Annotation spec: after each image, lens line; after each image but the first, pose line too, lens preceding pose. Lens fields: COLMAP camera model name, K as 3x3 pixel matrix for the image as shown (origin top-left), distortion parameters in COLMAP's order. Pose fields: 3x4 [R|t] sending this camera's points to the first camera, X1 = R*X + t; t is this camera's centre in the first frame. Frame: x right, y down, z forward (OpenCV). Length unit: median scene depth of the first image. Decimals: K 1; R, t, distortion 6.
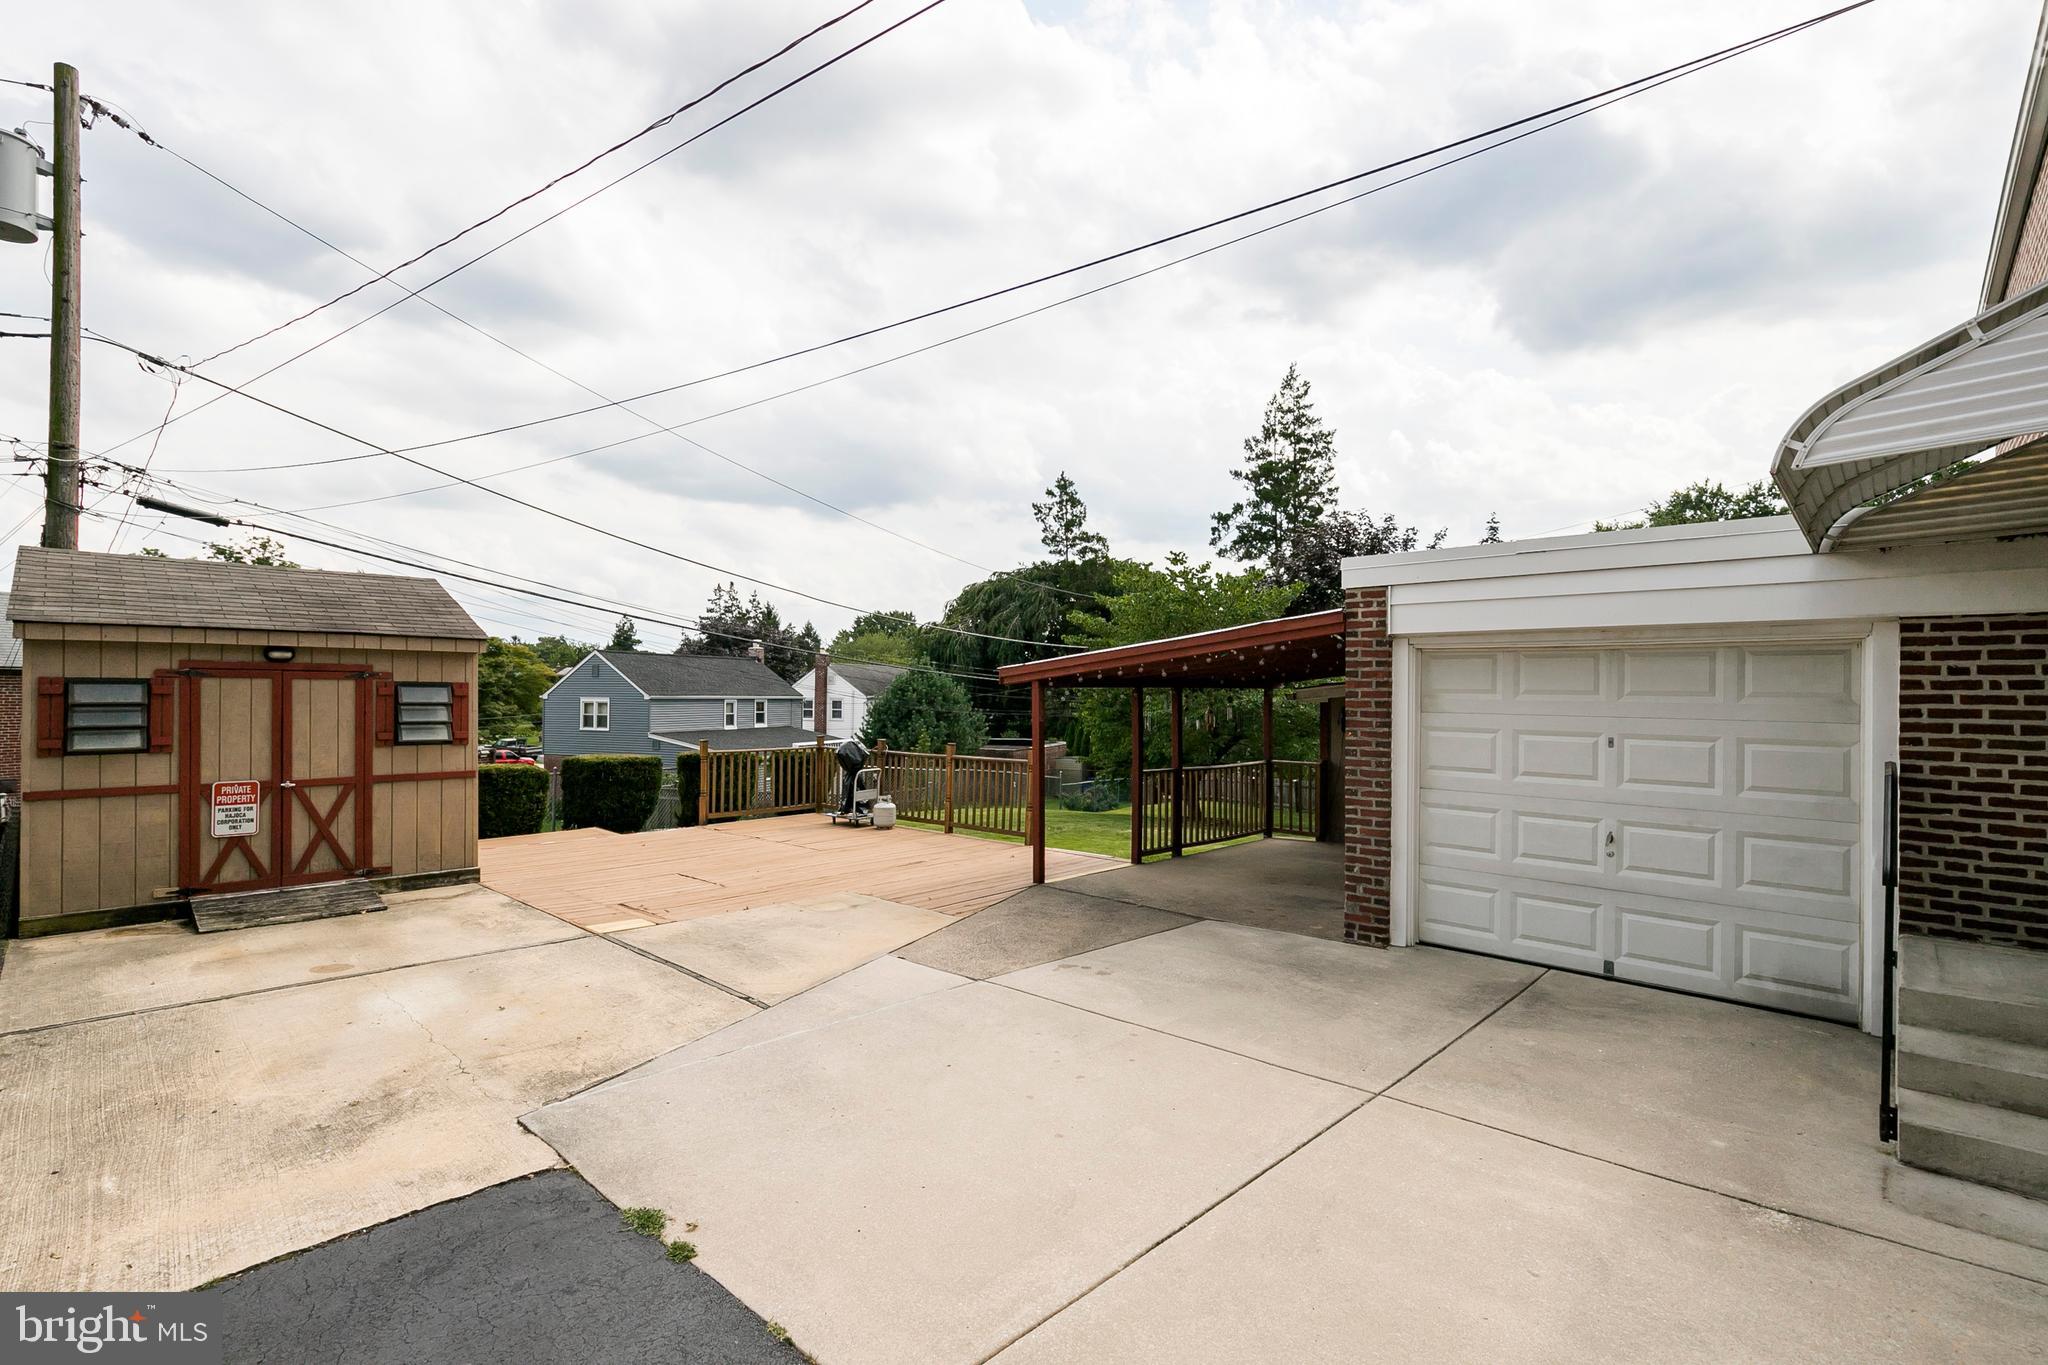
lens RADIAL K [[952.4, 0, 1024.3], [0, 952.4, 685.4], [0, 0, 1]] dist [-0.015989, -0.000736]
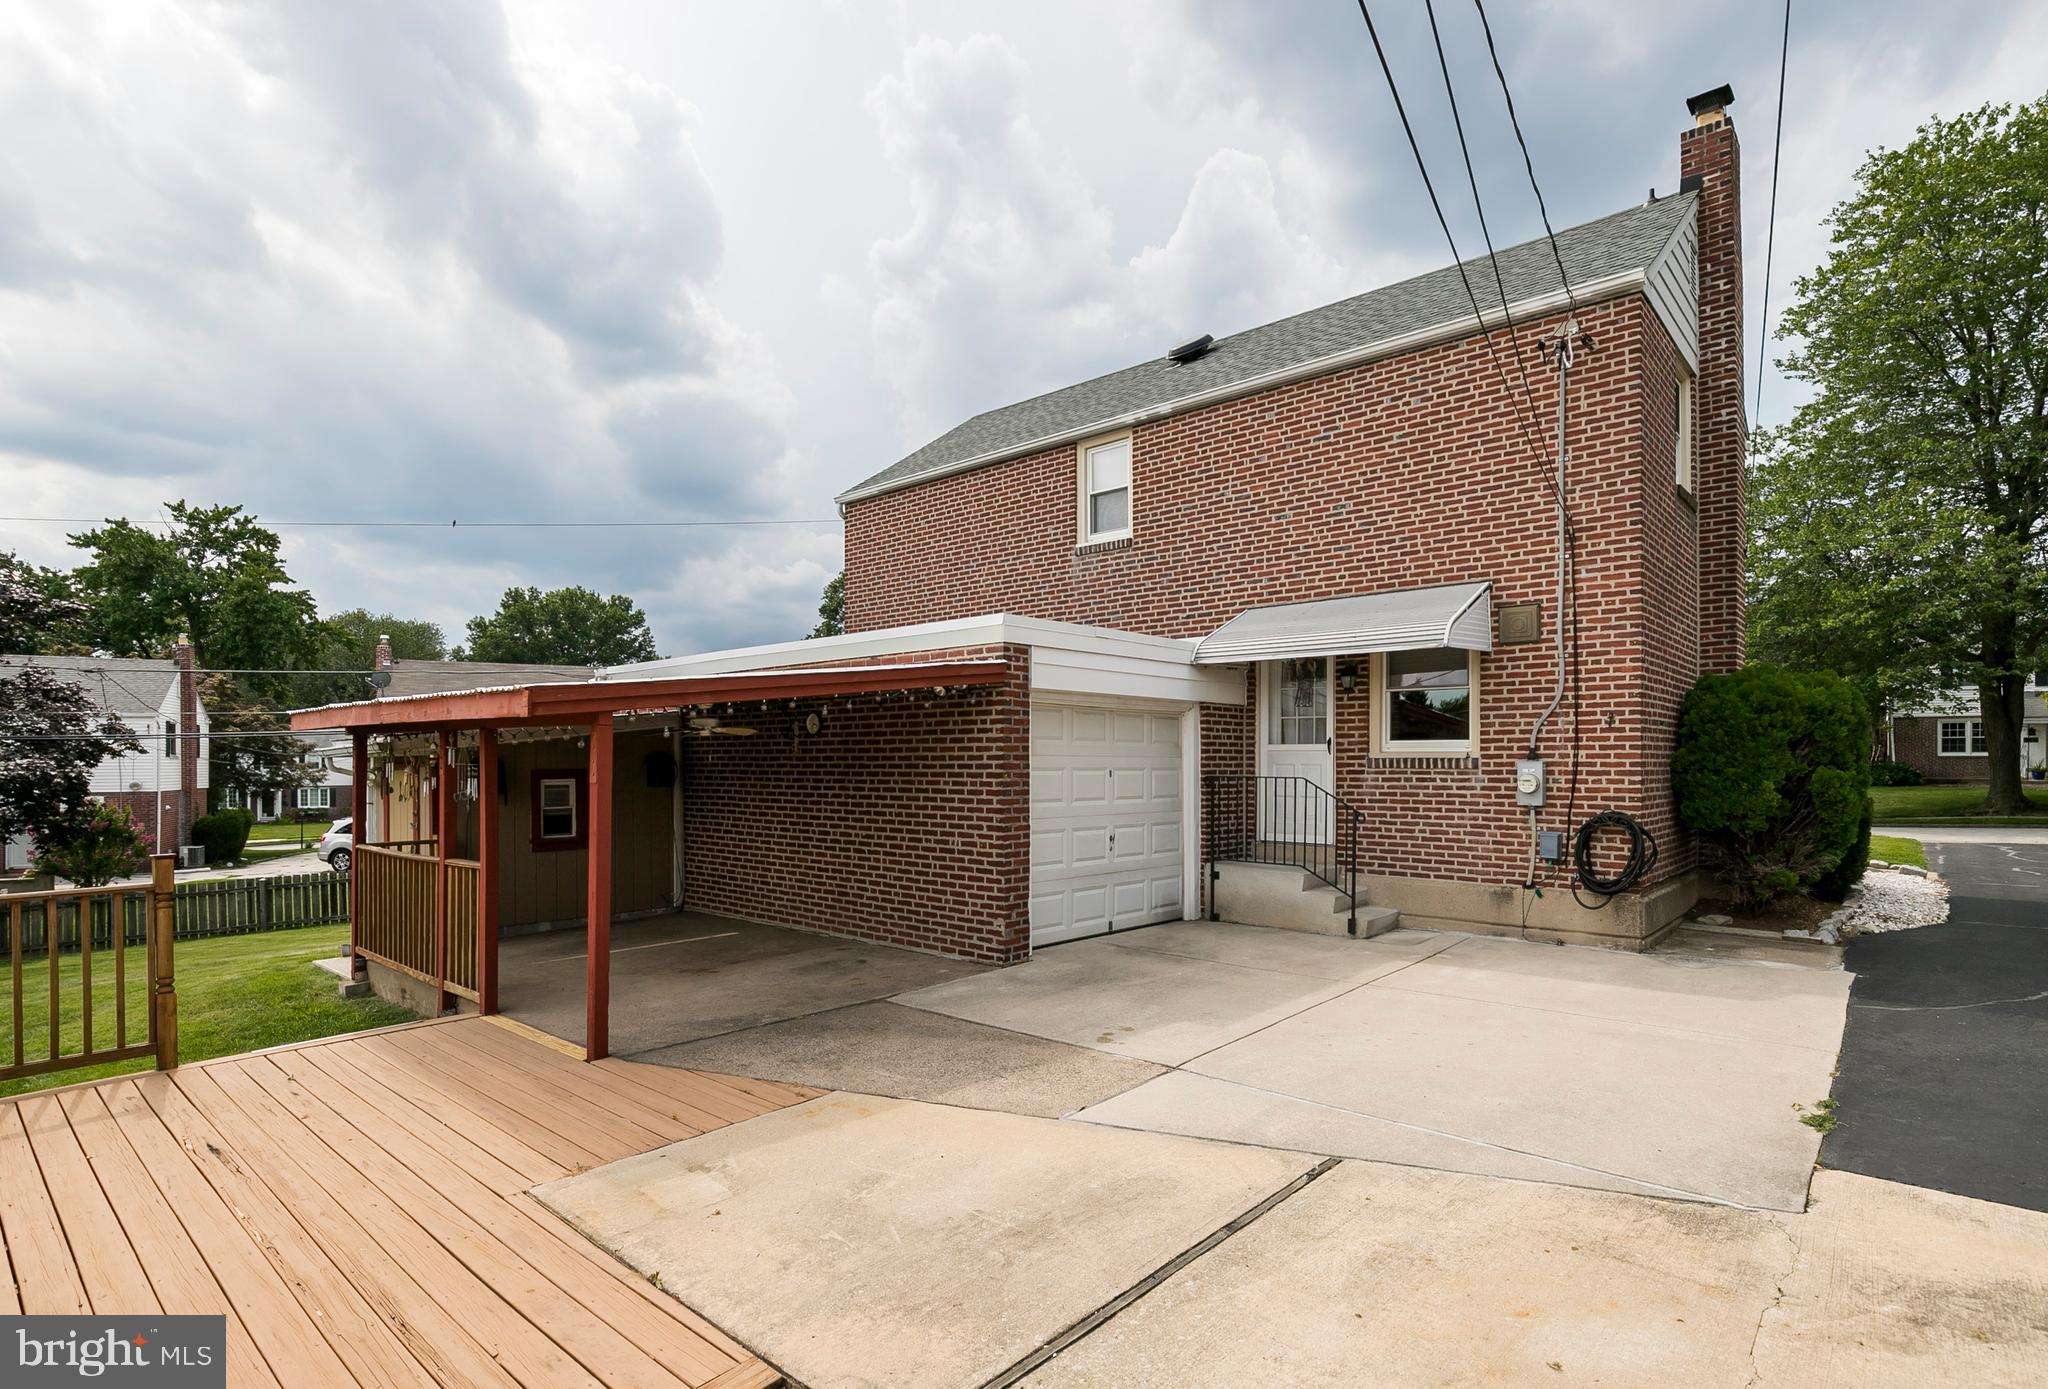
lens RADIAL K [[1012.0, 0, 1057.0], [0, 1012.0, 757.1], [0, 0, 1]] dist [-0.002939, 0.000986]
pose [[-0.050189, -0.004813, 0.998728, -0.950647], [-0.005542, 0.999974, 0.004541, 0.027681], [-0.998724, -0.005307, -0.050215, 1.156229]]
